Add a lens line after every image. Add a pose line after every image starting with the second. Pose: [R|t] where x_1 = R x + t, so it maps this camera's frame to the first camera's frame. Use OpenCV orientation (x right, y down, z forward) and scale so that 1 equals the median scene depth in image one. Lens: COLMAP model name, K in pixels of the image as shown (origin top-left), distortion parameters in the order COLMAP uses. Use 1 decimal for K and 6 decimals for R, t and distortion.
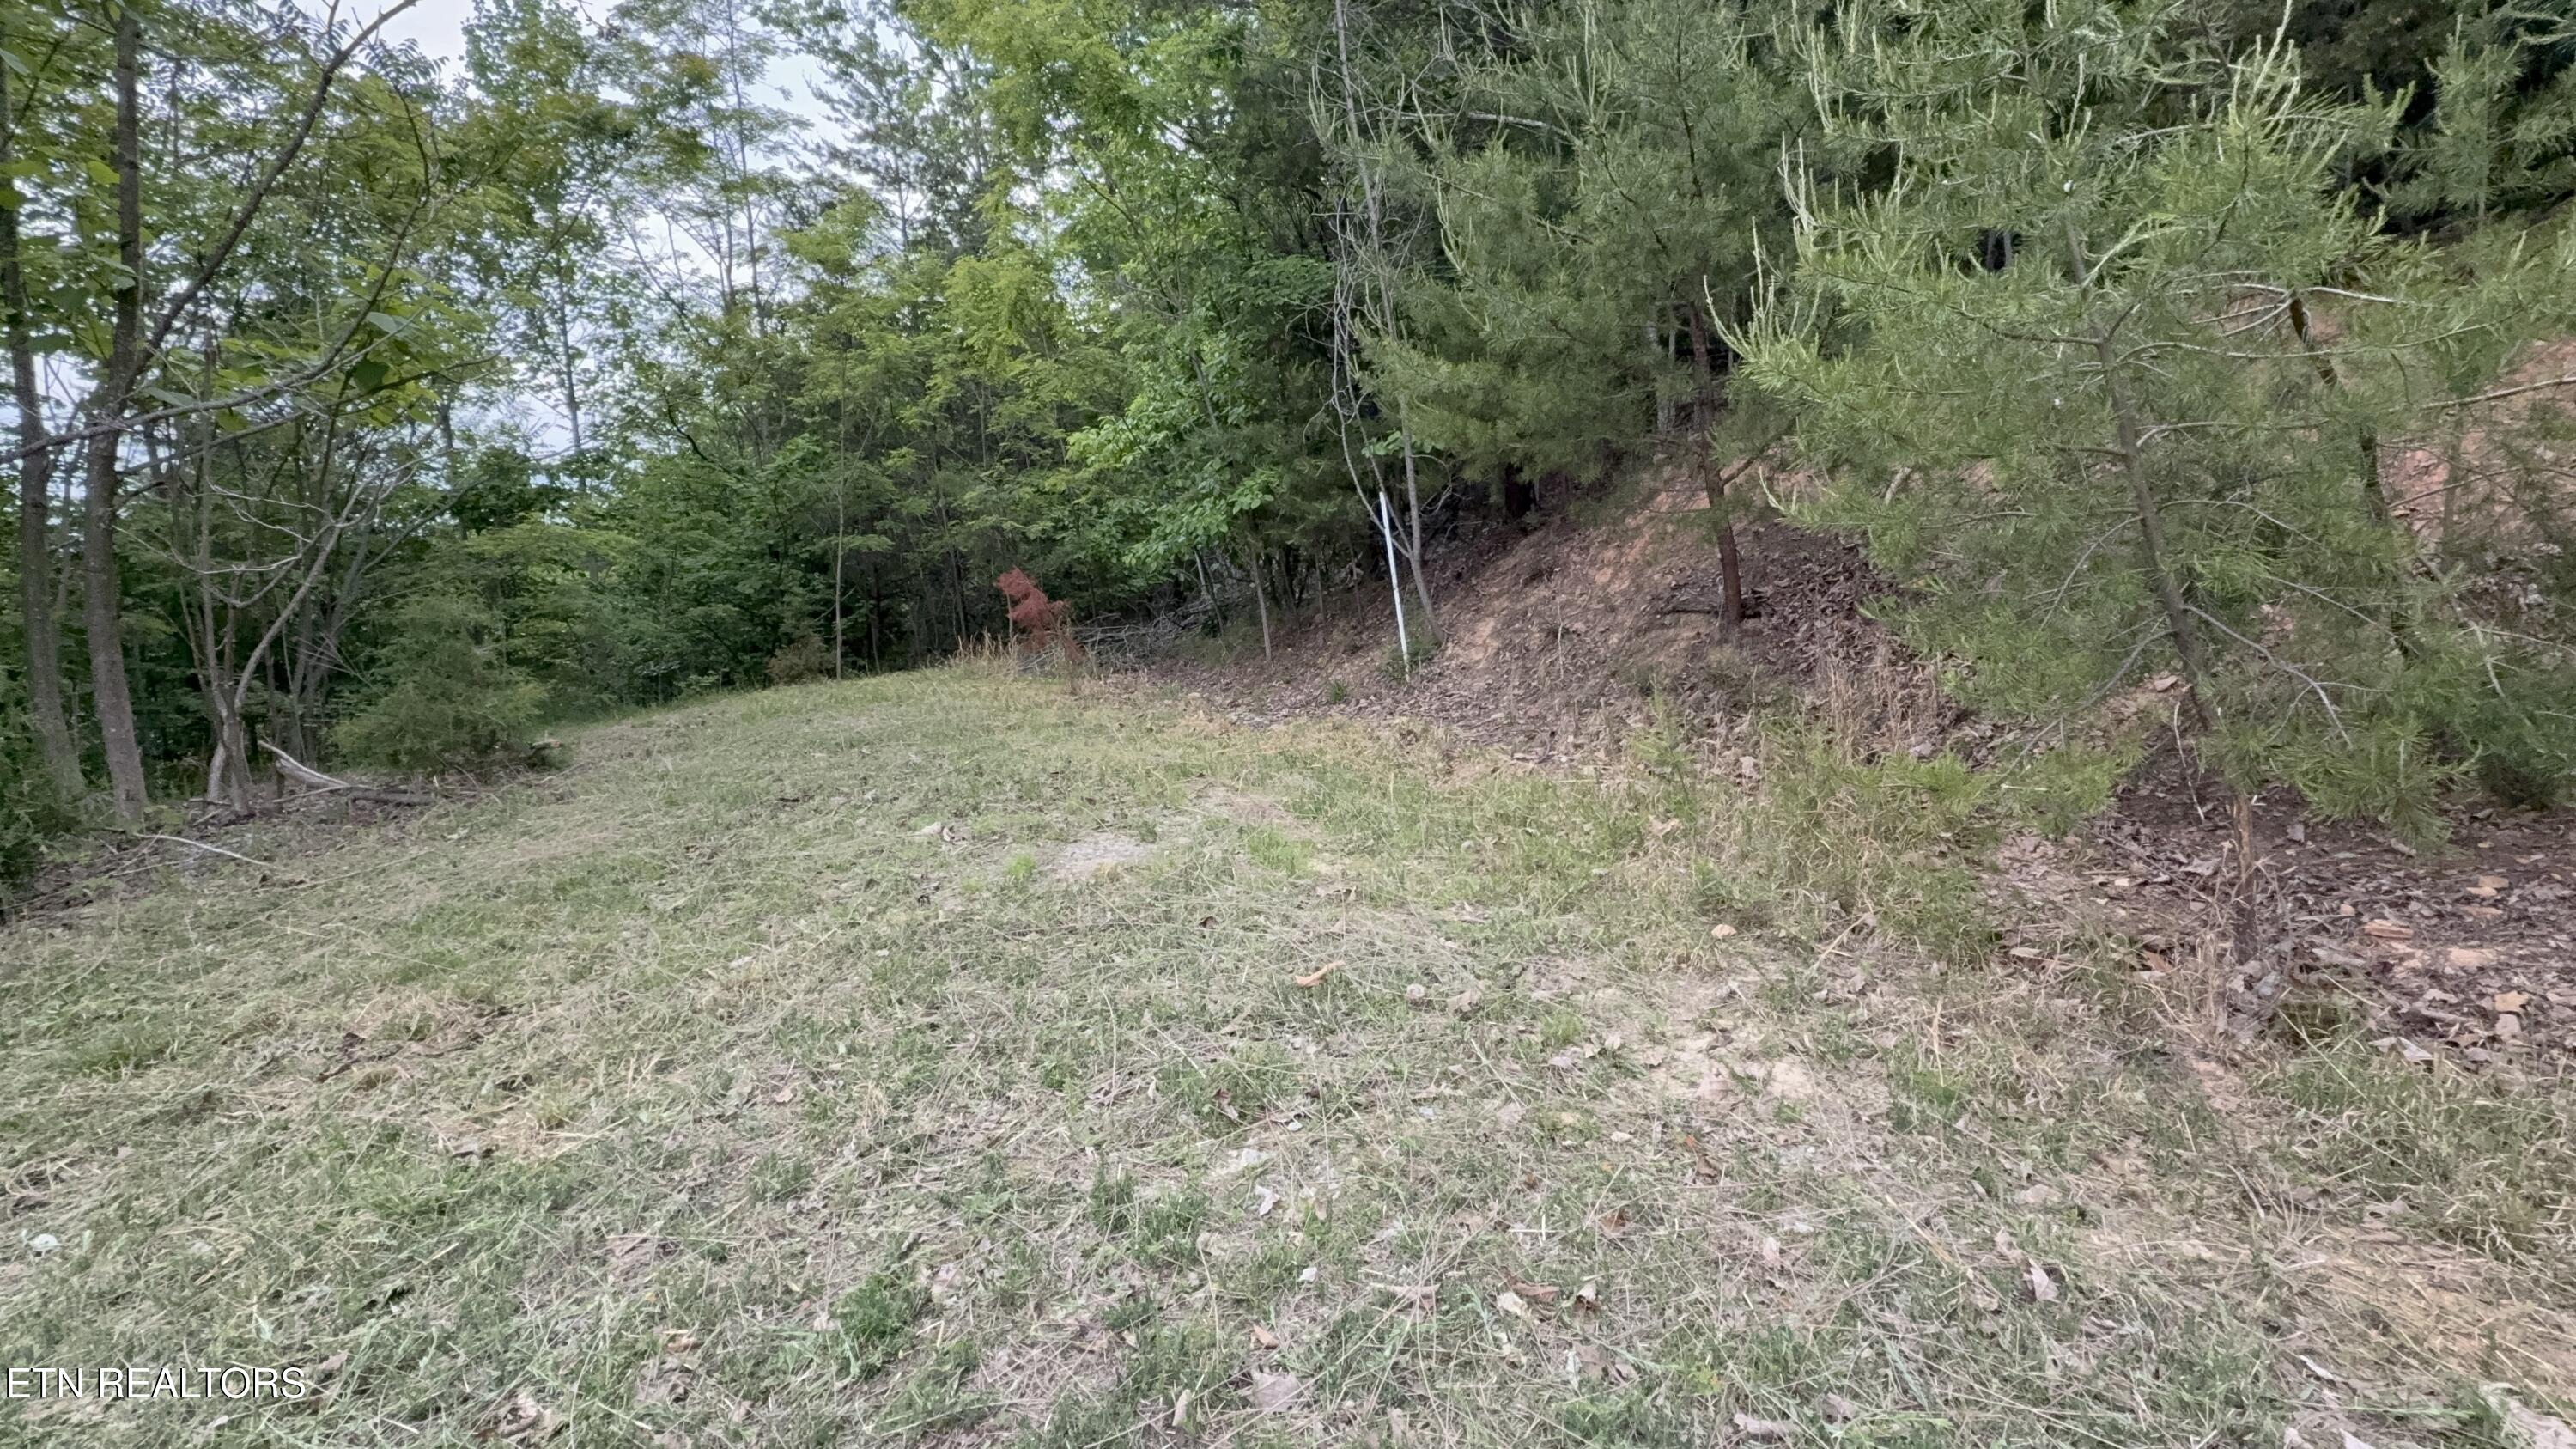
lens RADIAL K [[1186.1, 0, 1299.0], [0, 1186.1, 721.3], [0, 0, 1]] dist [0.003069, 0.000366]
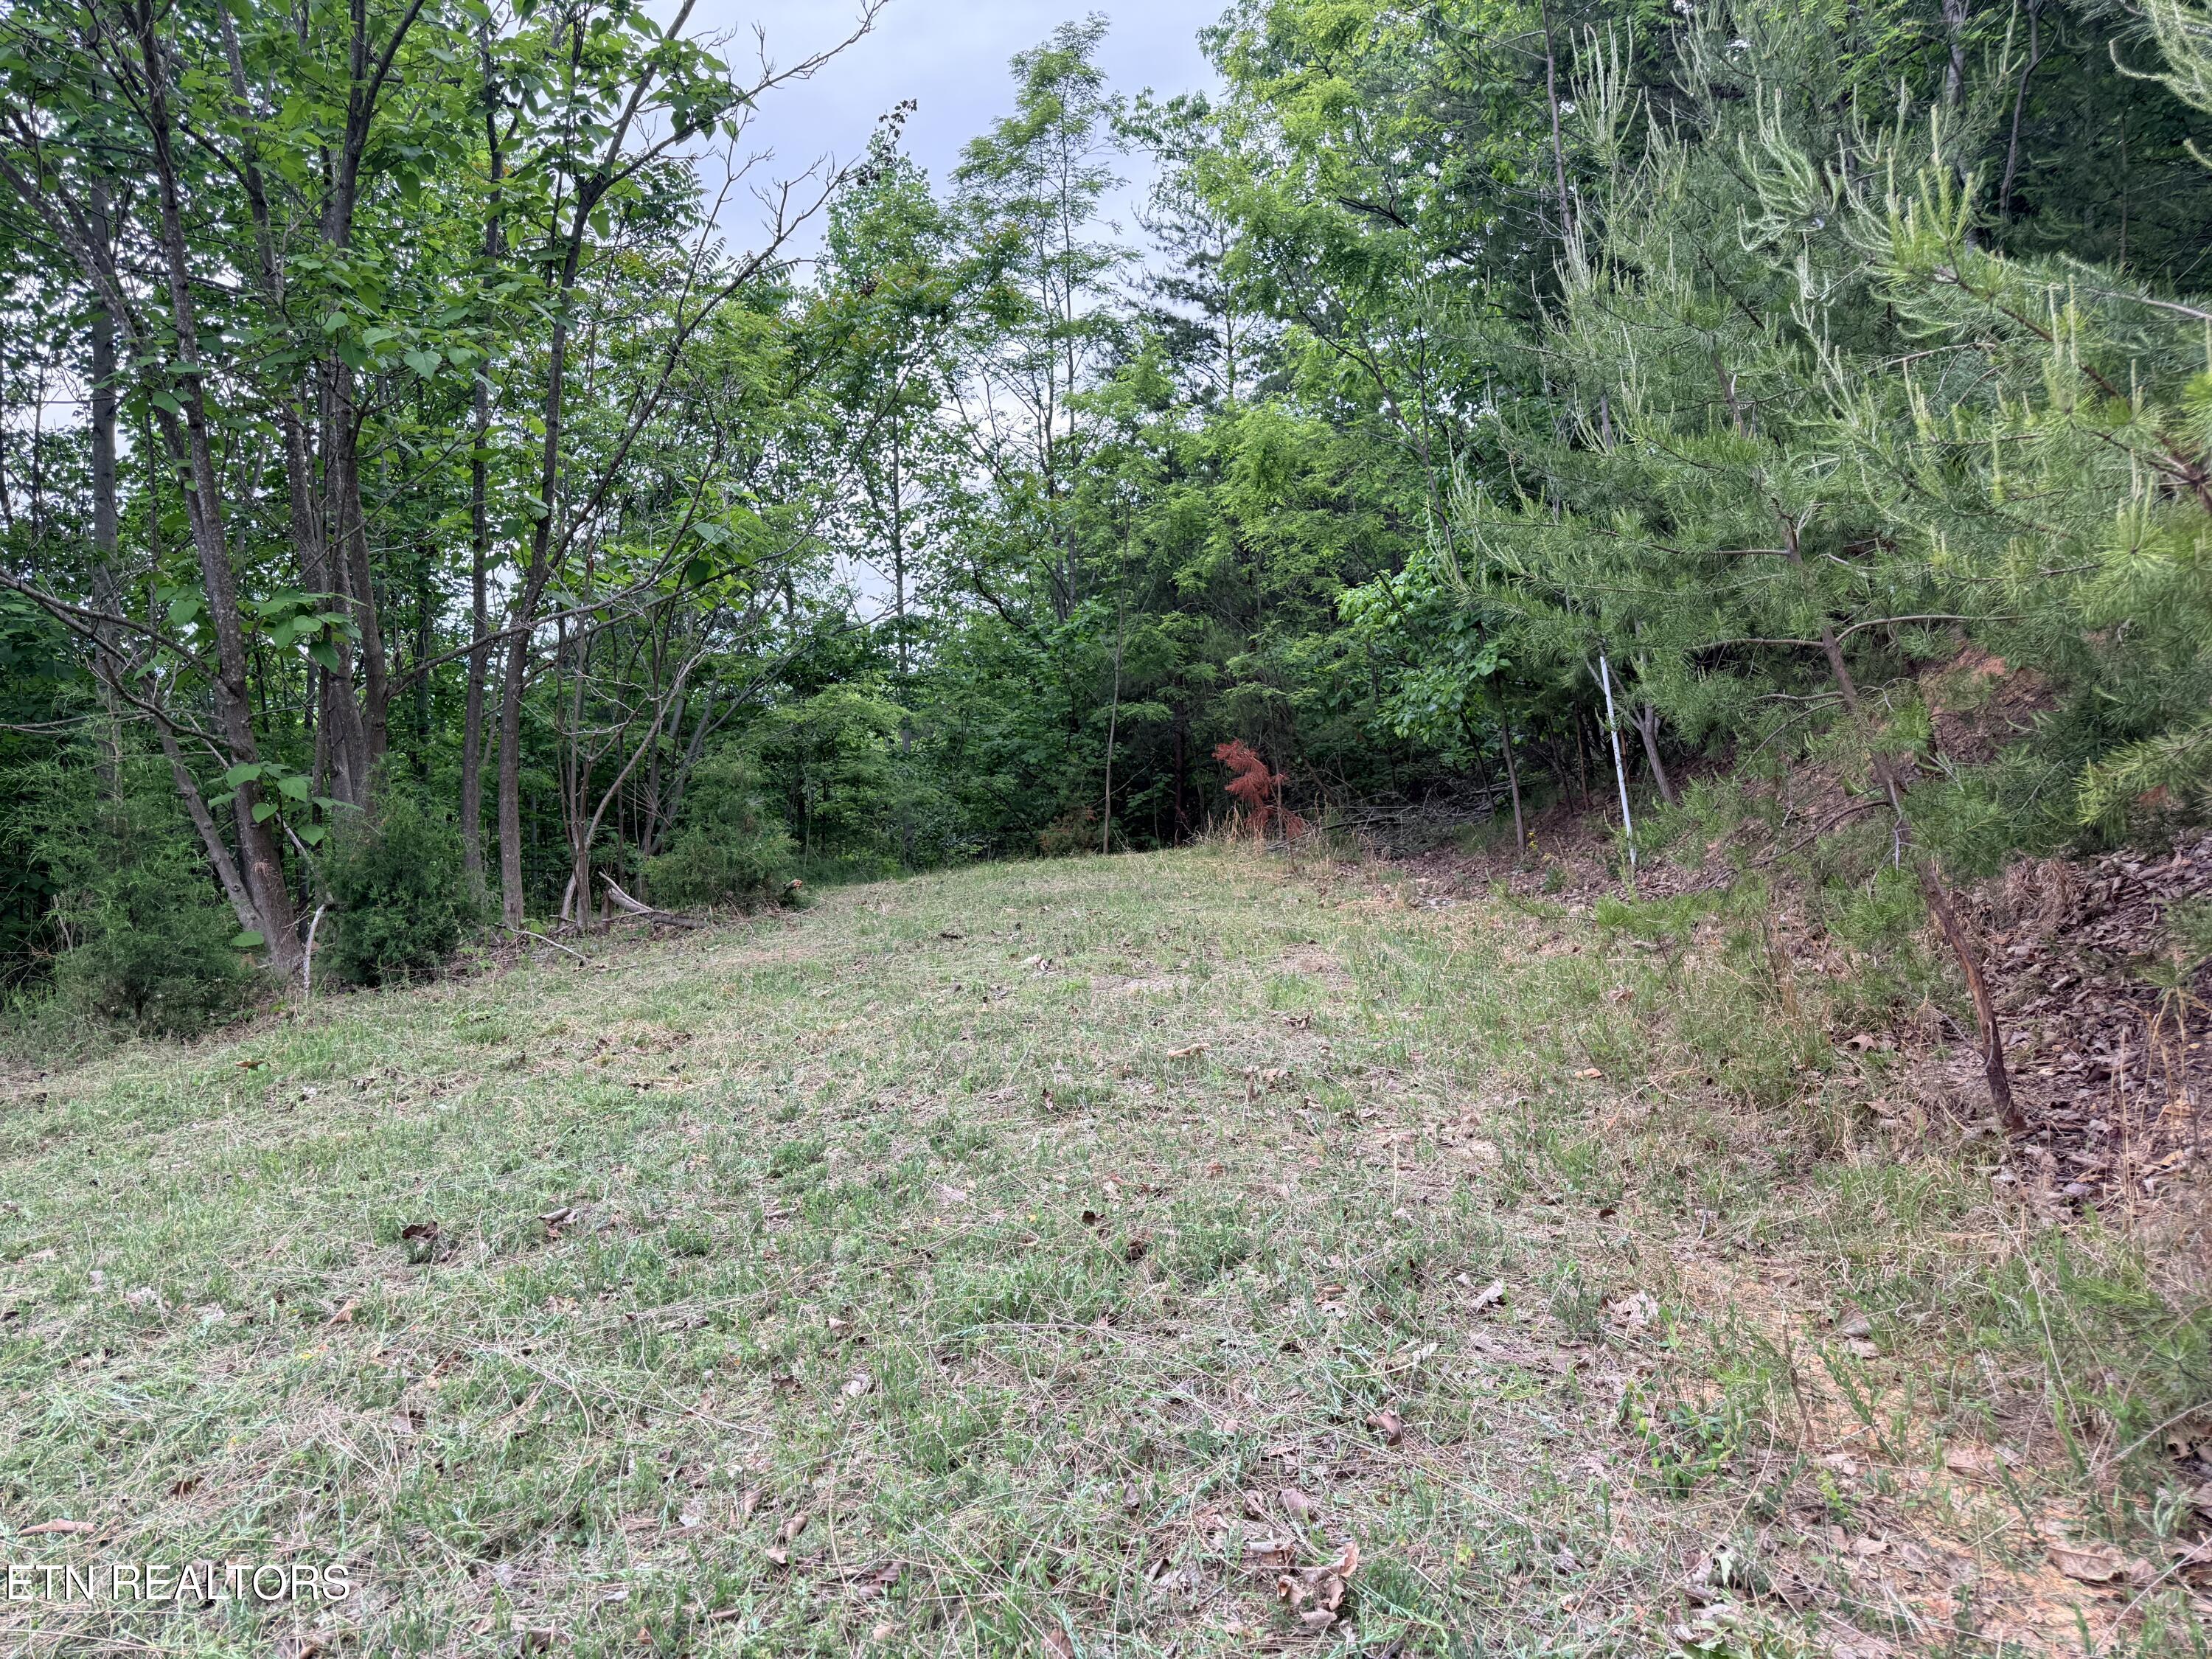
lens RADIAL K [[1555.9, 0, 1100.3], [0, 1555.9, 832.2], [0, 0, 1]] dist [0.144219, -0.173897]
pose [[0.905941, 0.036178, -0.421856, 0.100309], [-0.065252, 0.996370, -0.054681, 0.011312], [0.418346, 0.077065, 0.905013, -0.092454]]
